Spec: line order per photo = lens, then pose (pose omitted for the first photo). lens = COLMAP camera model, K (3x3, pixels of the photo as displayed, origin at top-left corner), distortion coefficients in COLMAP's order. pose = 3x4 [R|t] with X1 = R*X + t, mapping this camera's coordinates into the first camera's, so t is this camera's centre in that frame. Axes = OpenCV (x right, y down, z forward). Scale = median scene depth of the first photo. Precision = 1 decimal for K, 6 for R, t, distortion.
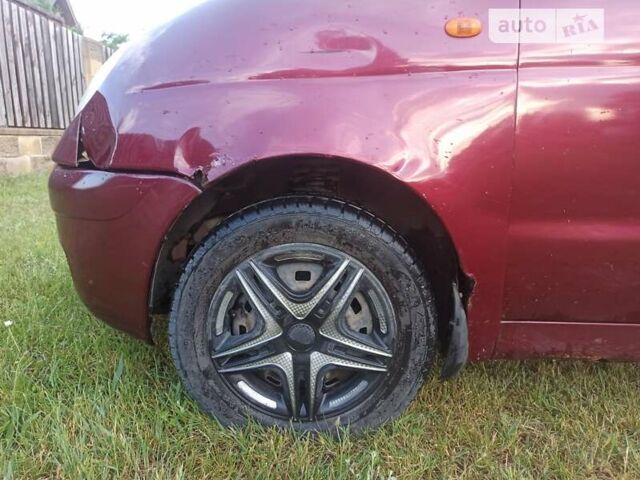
lens RADIAL K [[481.4, 0, 320.0], [0, 481.4, 240.0], [0, 0, 1]] dist [0.034351, 0.001089]
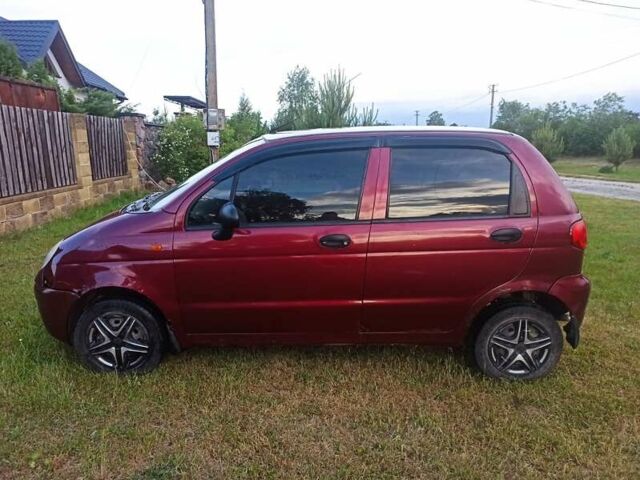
lens RADIAL K [[481.4, 0, 320.0], [0, 481.4, 240.0], [0, 0, 1]] dist [0.034351, 0.001089]
pose [[0.999583, -0.027177, -0.009807, 1.214341], [0.027177, 0.999631, -0.000130, -0.384247], [0.009807, -0.000137, 0.999952, -1.932827]]
